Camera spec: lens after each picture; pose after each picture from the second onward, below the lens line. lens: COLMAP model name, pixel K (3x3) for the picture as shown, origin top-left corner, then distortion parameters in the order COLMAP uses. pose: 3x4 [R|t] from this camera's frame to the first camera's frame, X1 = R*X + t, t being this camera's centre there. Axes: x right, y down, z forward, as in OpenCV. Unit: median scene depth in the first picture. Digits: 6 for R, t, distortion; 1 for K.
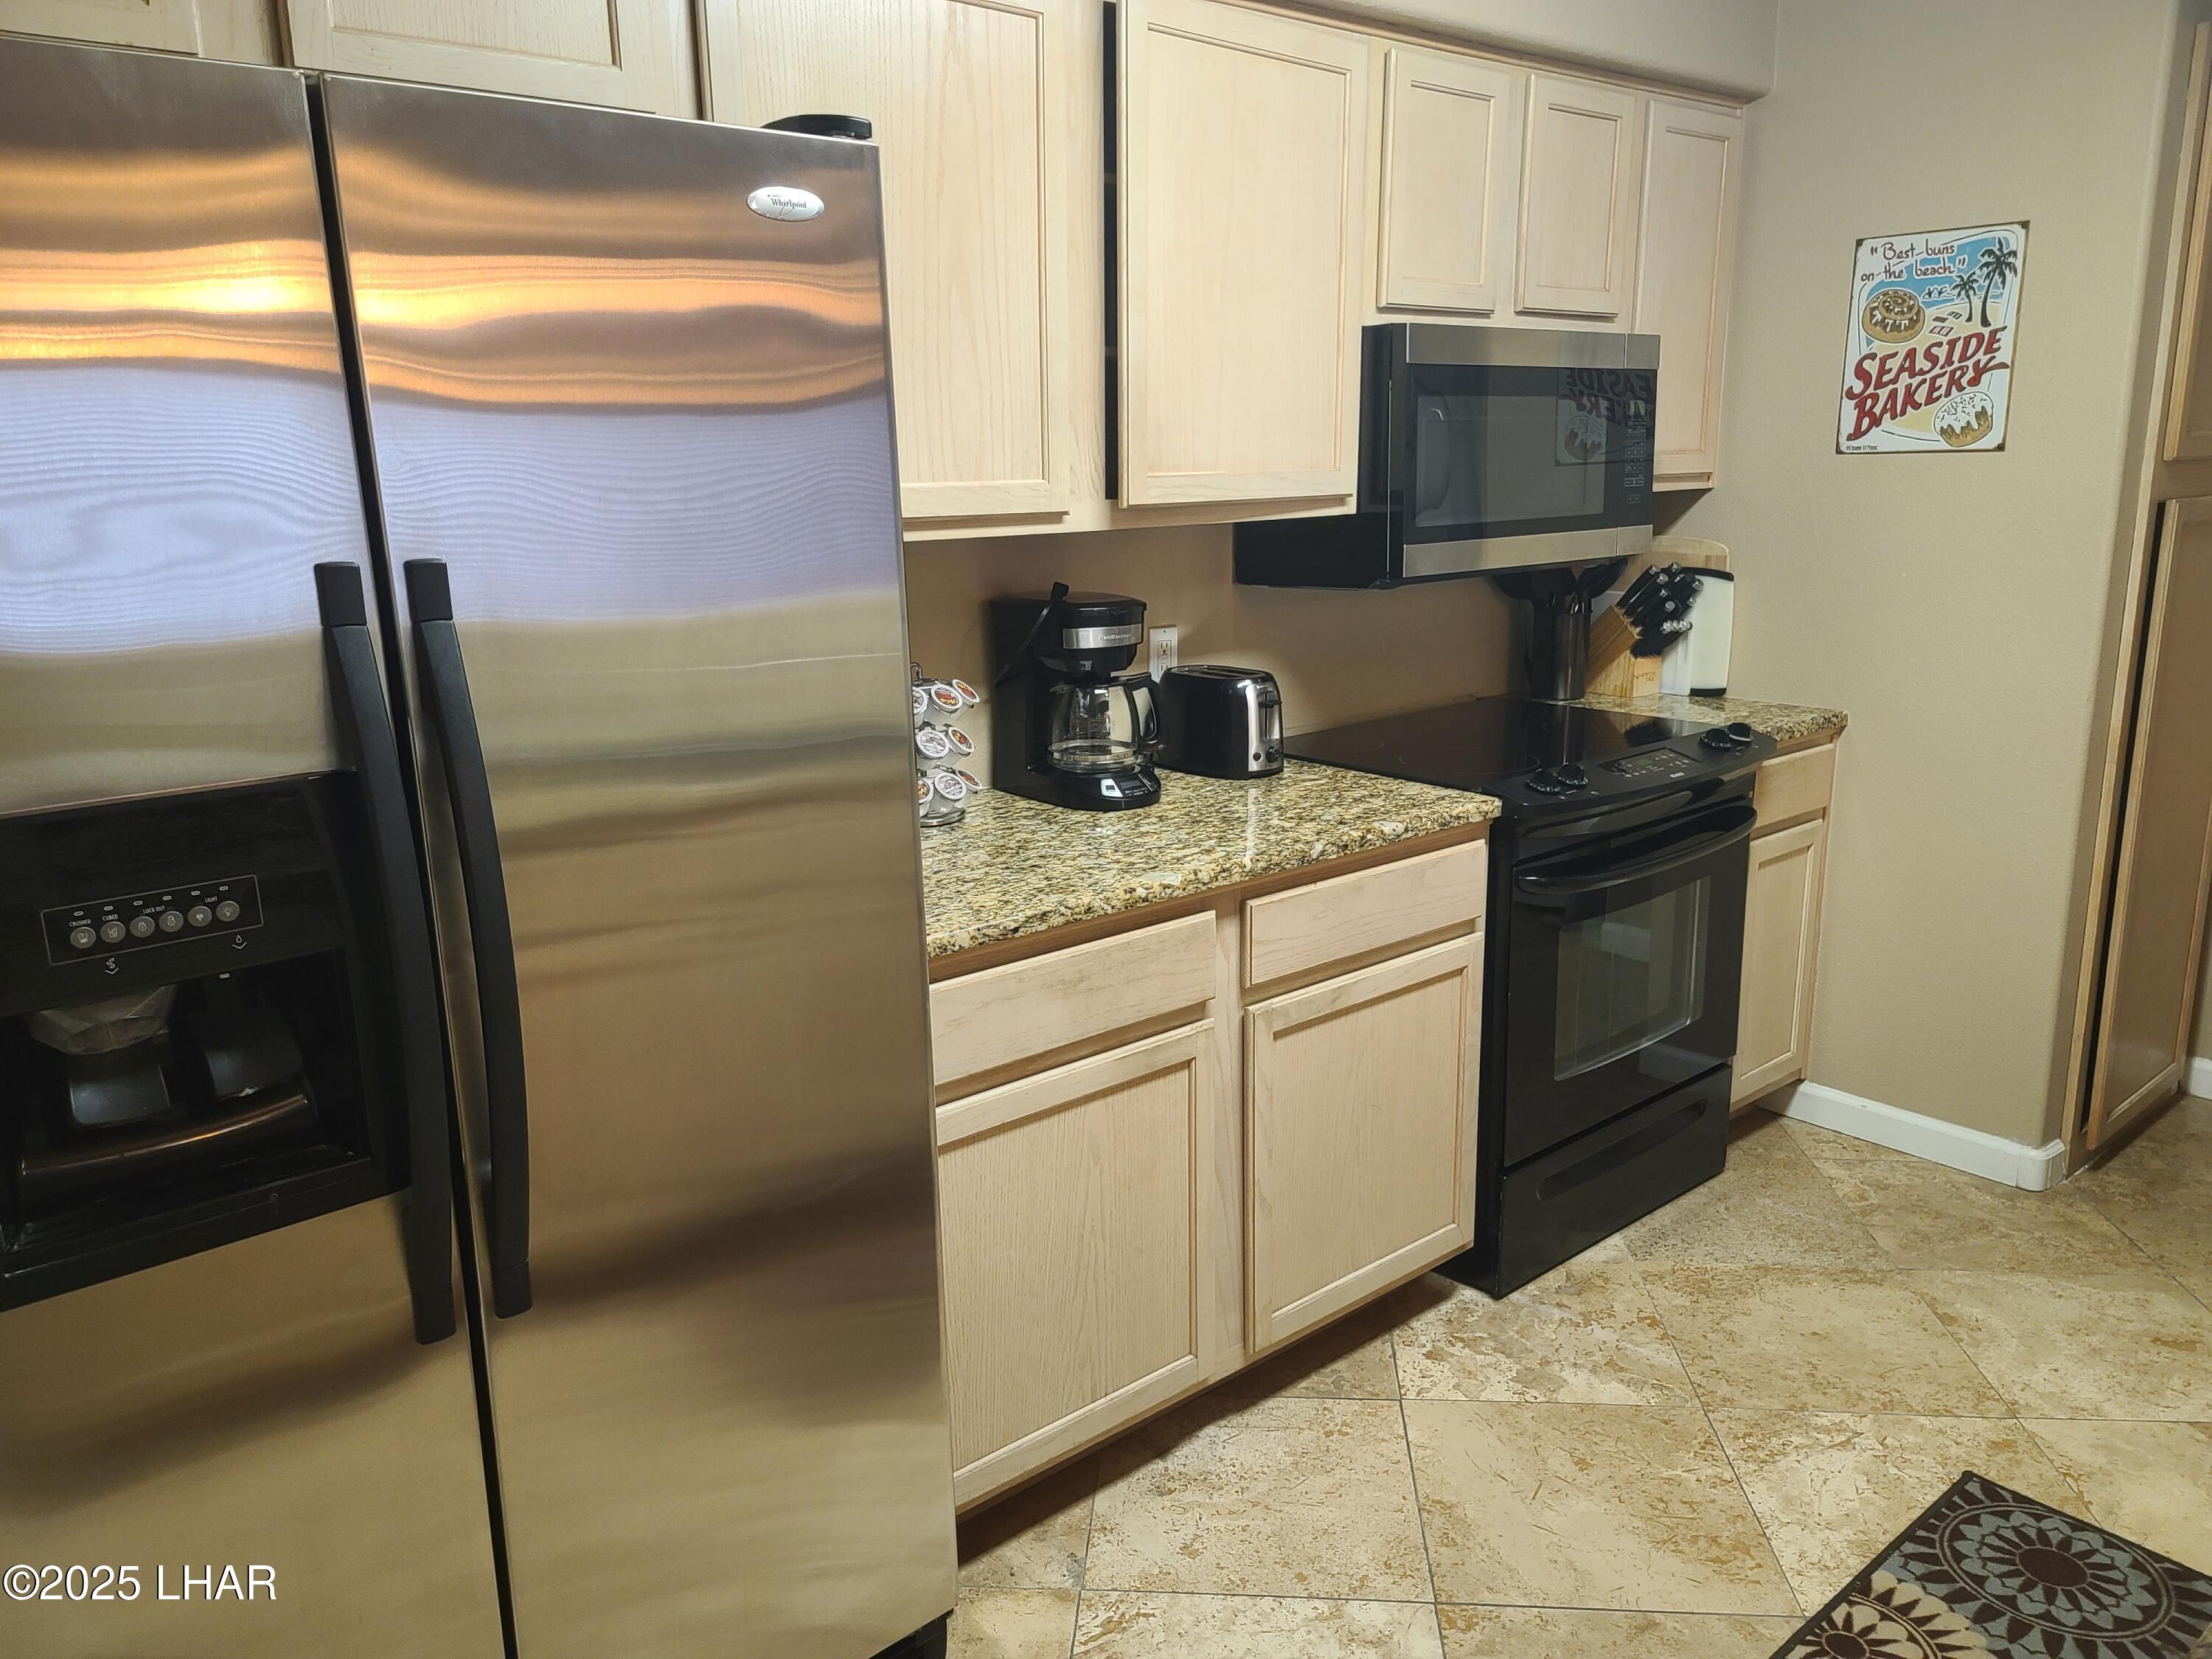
lens RADIAL K [[1609.2, 0, 1093.1], [0, 1609.2, 828.1], [0, 0, 1]] dist [0.068152, -0.068805]
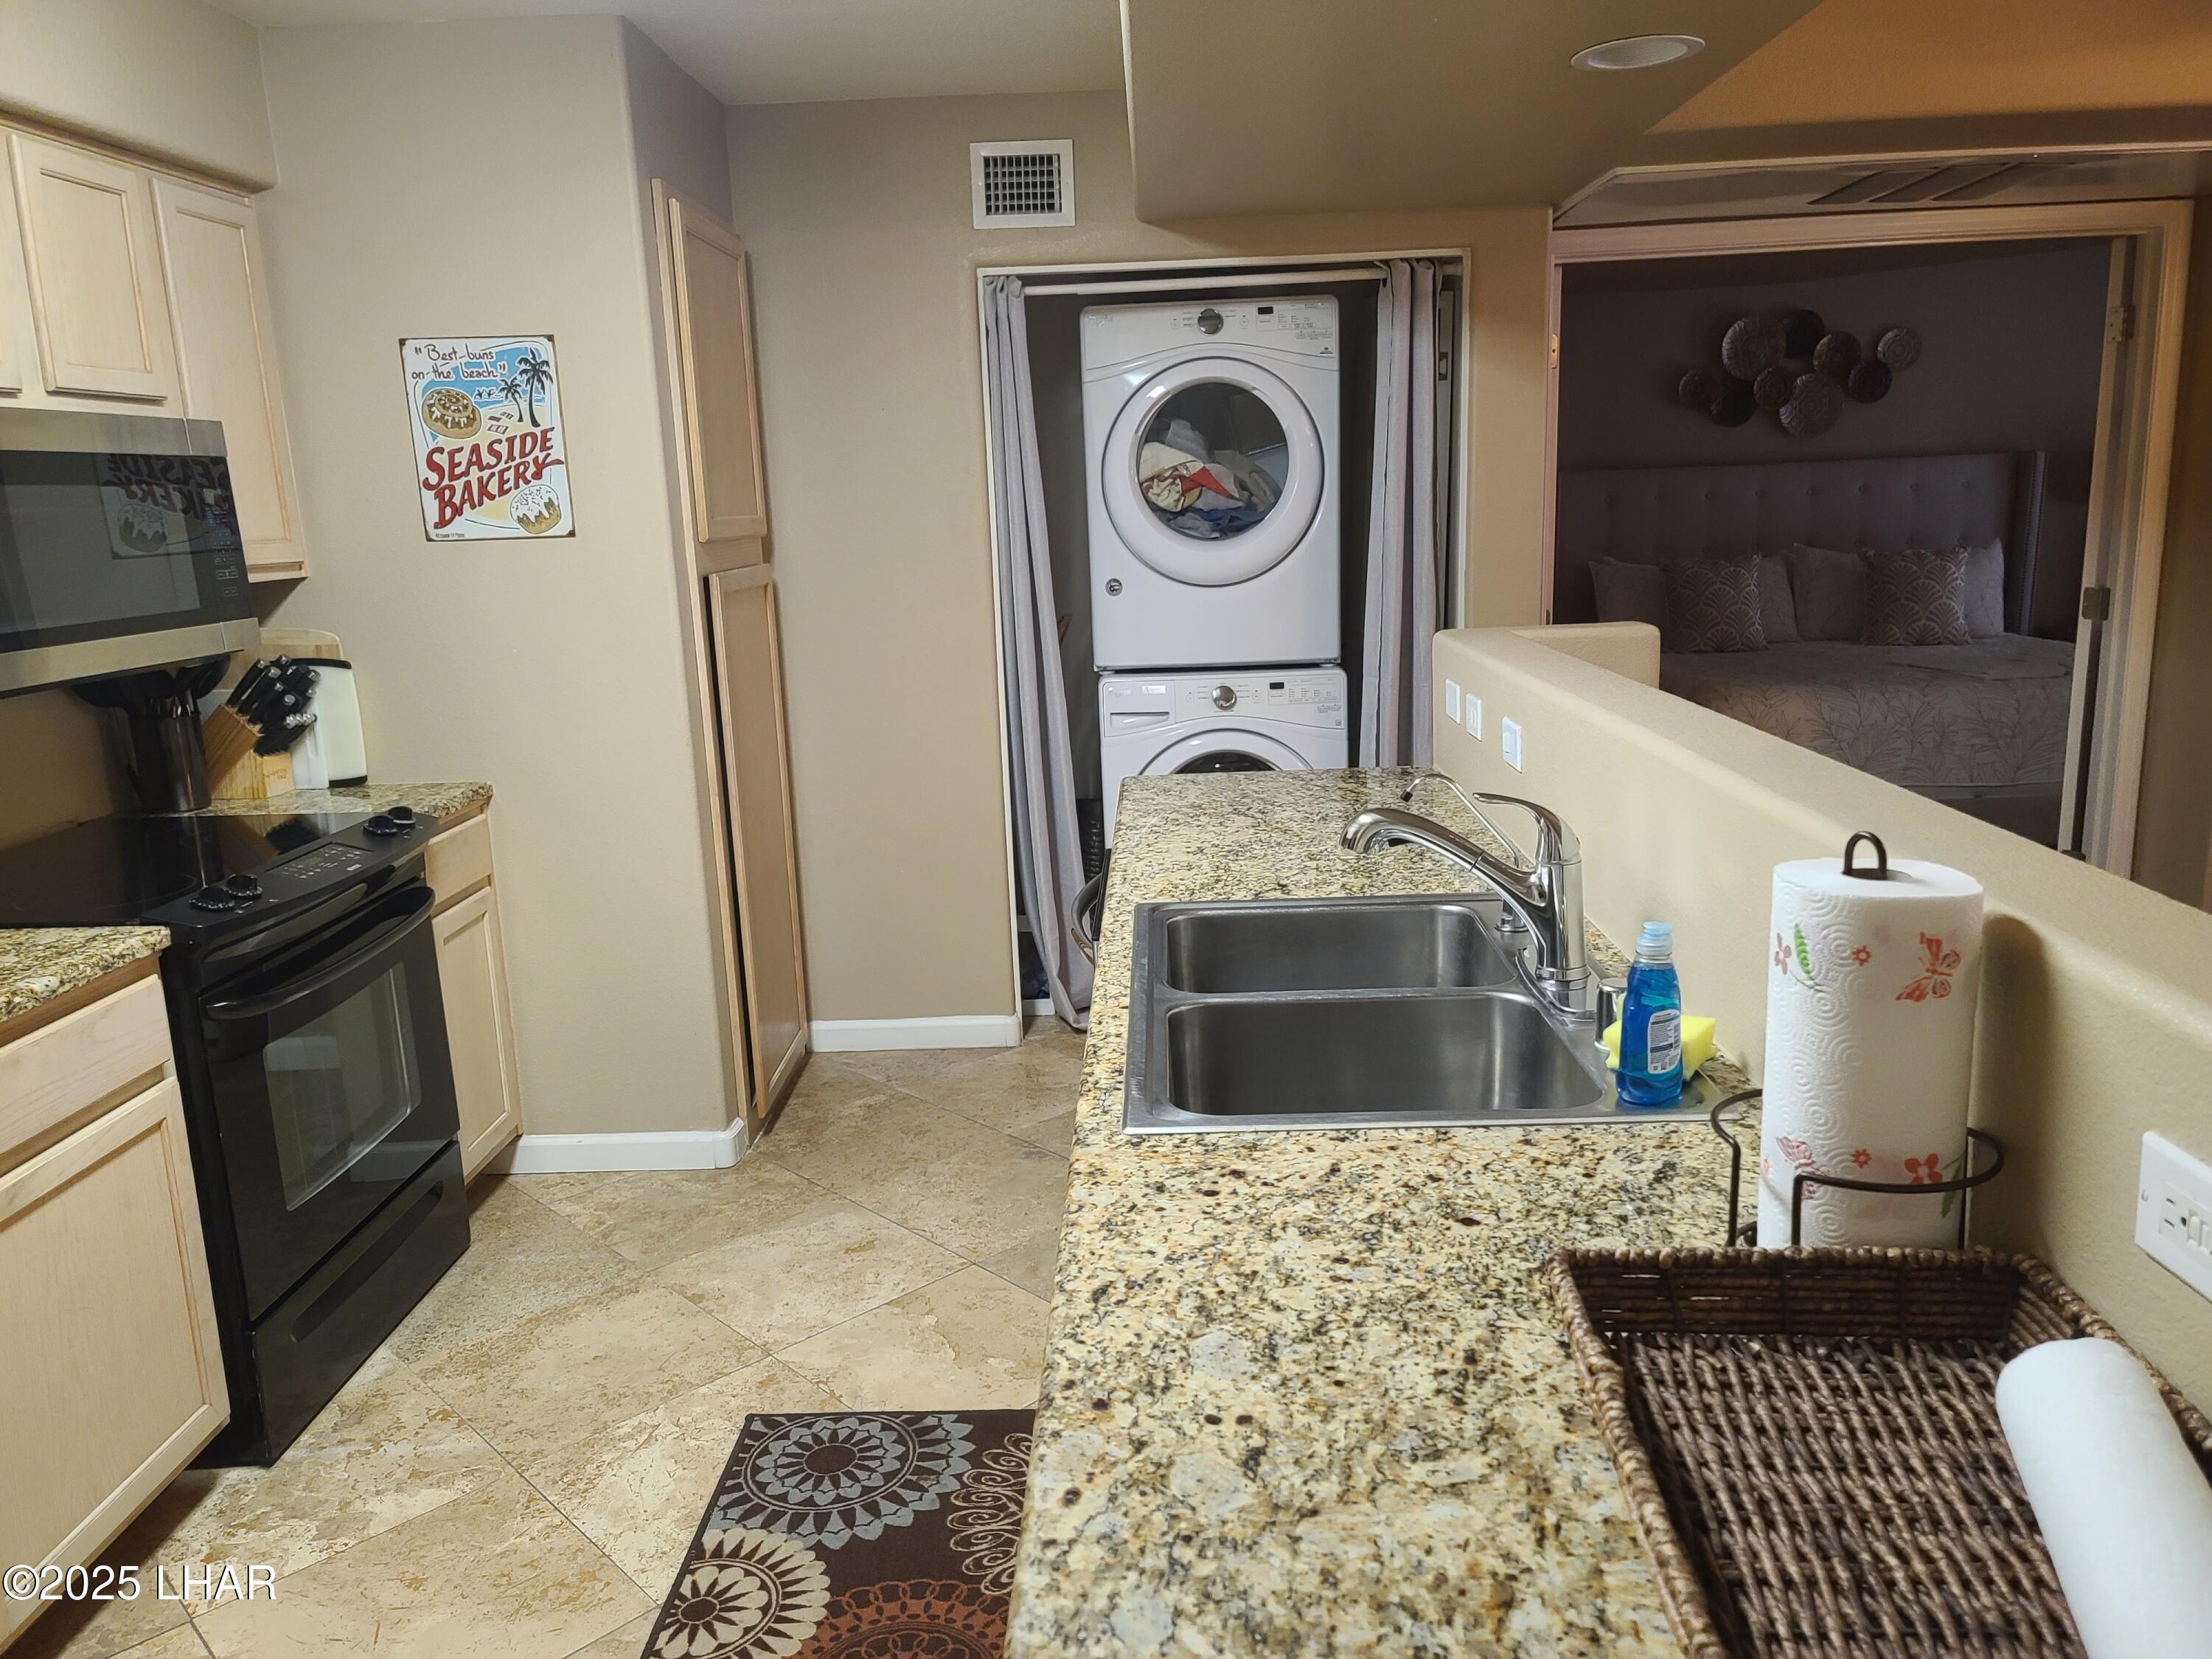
lens RADIAL K [[1609.2, 0, 1128.6], [0, 1609.2, 831.2], [0, 0, 1]] dist [0.068152, -0.068805]
pose [[0.659247, -0.158658, 0.734998, -0.047961], [0.192386, 0.980540, 0.039102, -0.002246], [-0.726898, 0.115625, 0.676941, -0.011766]]
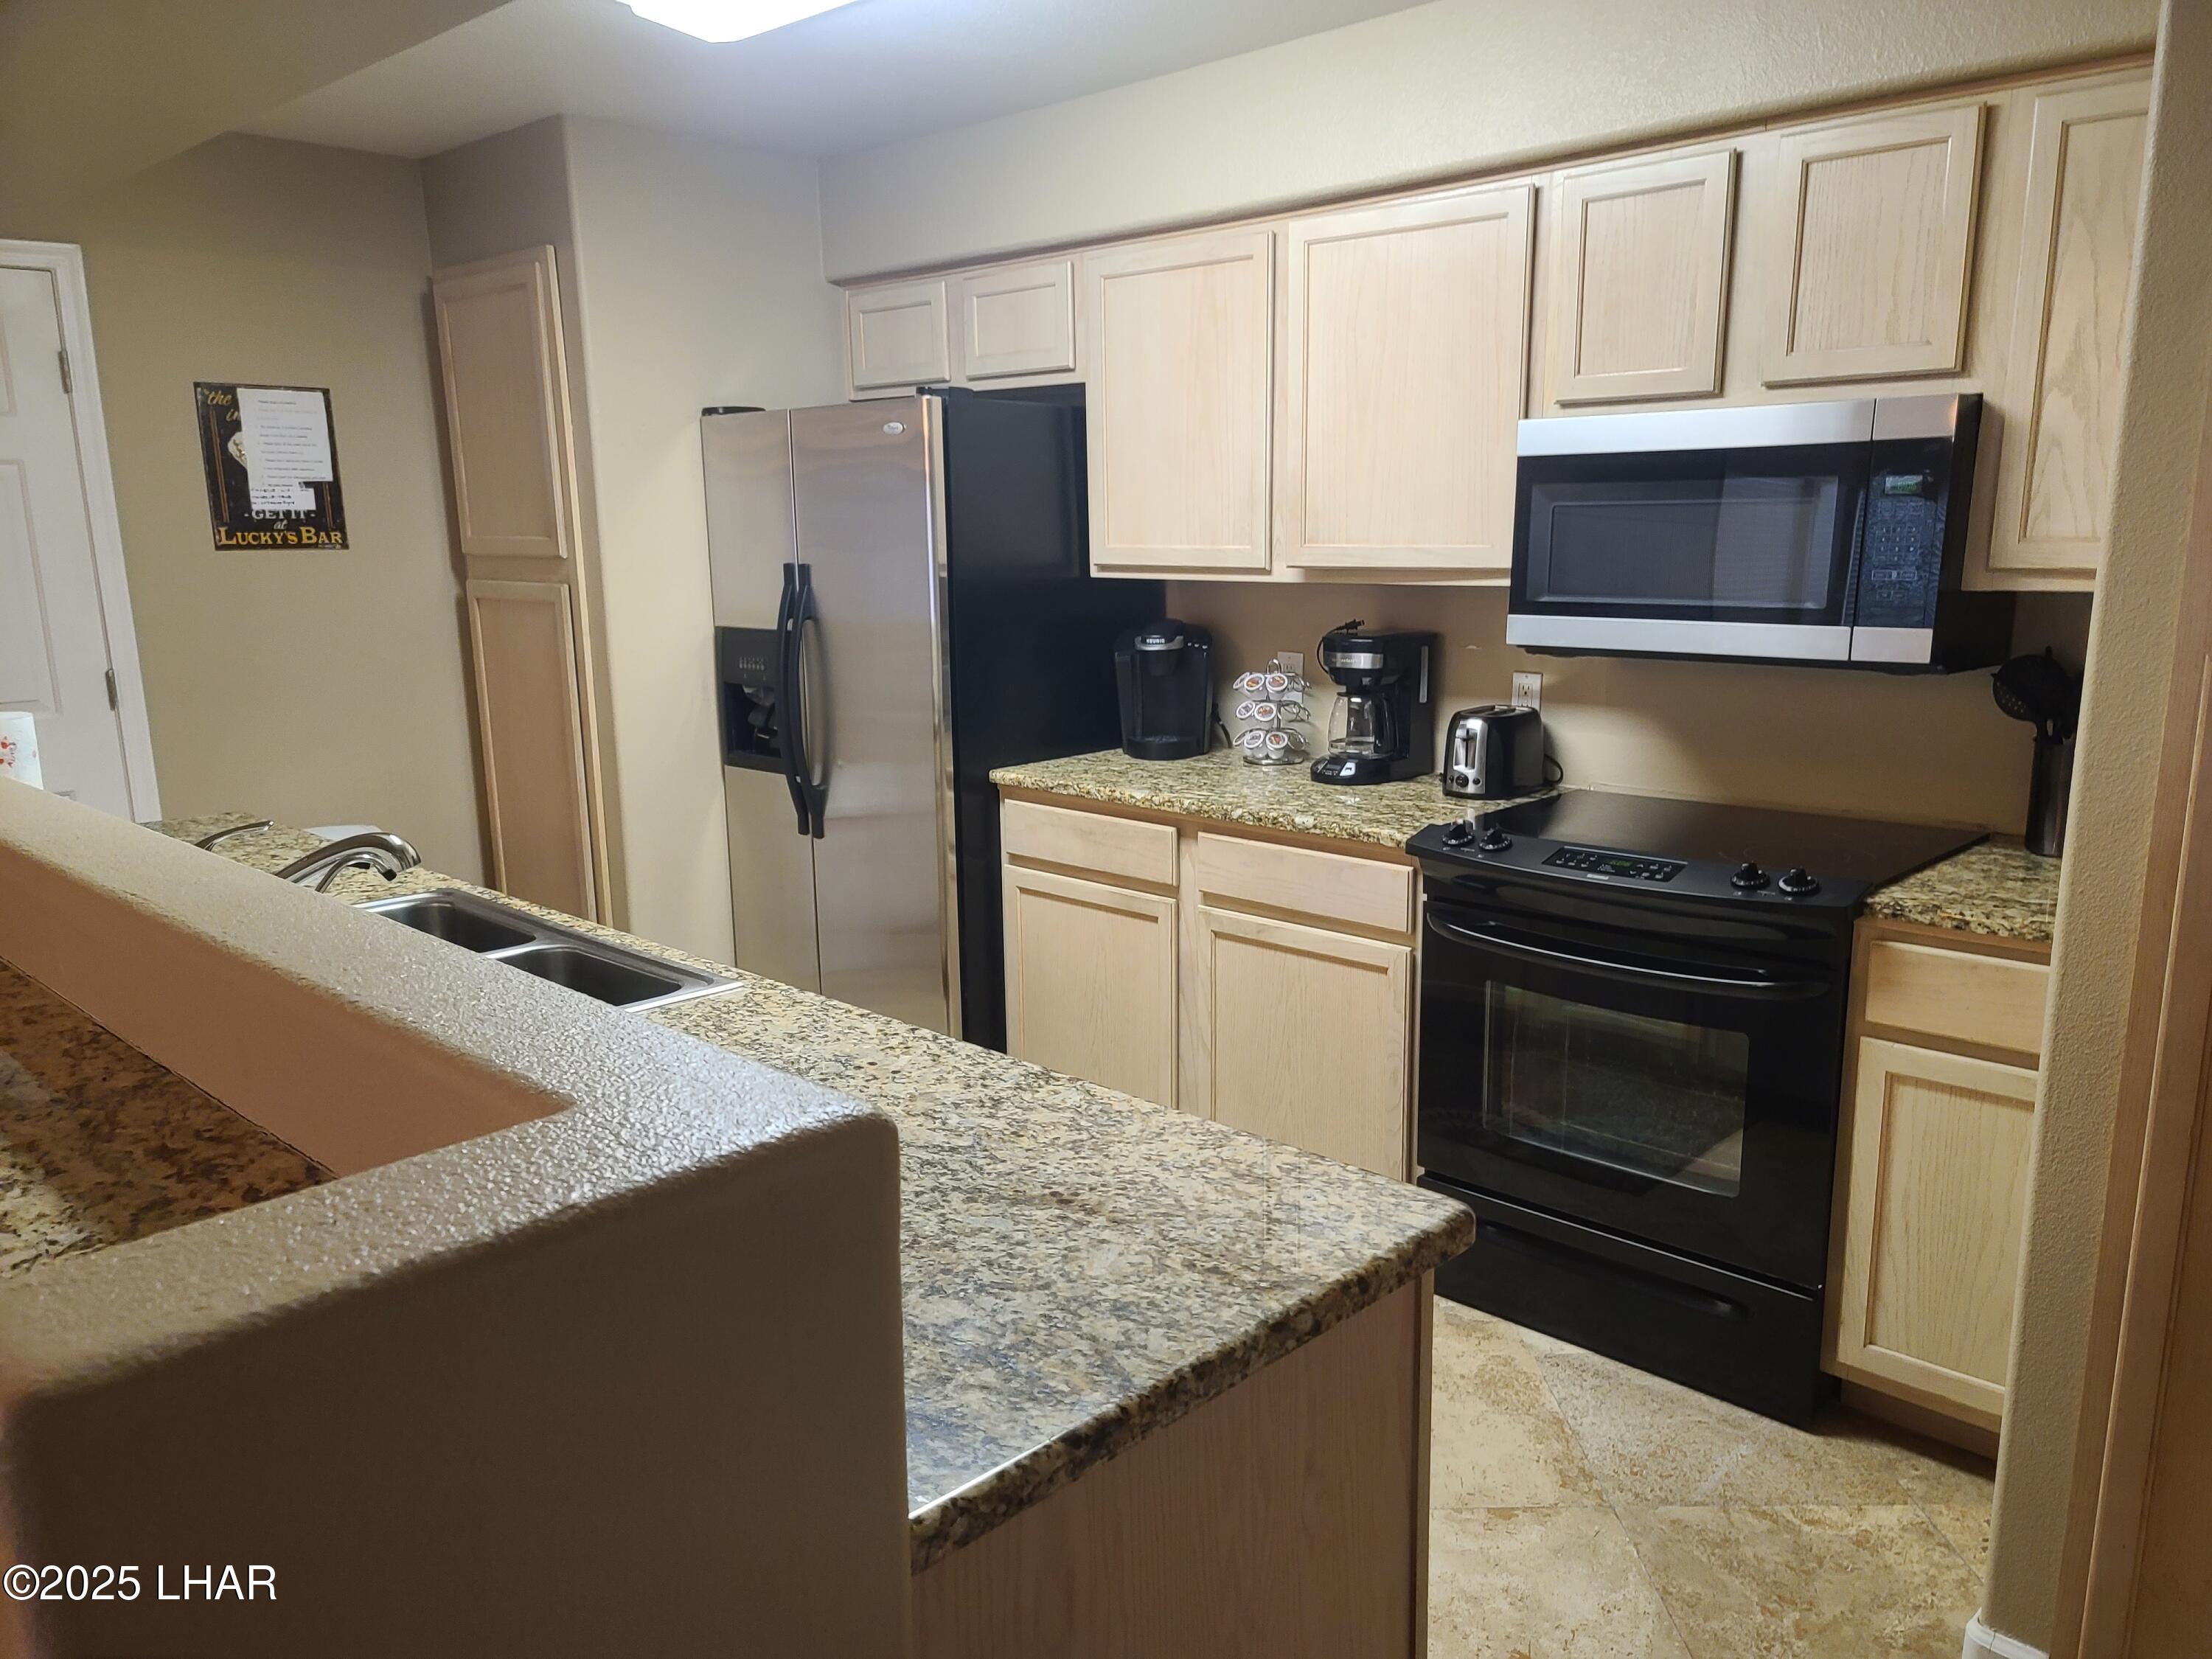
lens RADIAL K [[1609.2, 0, 1116.9], [0, 1609.2, 846.9], [0, 0, 1]] dist [0.068152, -0.068805]
pose [[0.108680, 0.218552, -0.969754, 1.153821], [-0.216126, 0.957392, 0.191545, -0.158009], [0.970298, 0.188772, 0.151284, 0.528937]]
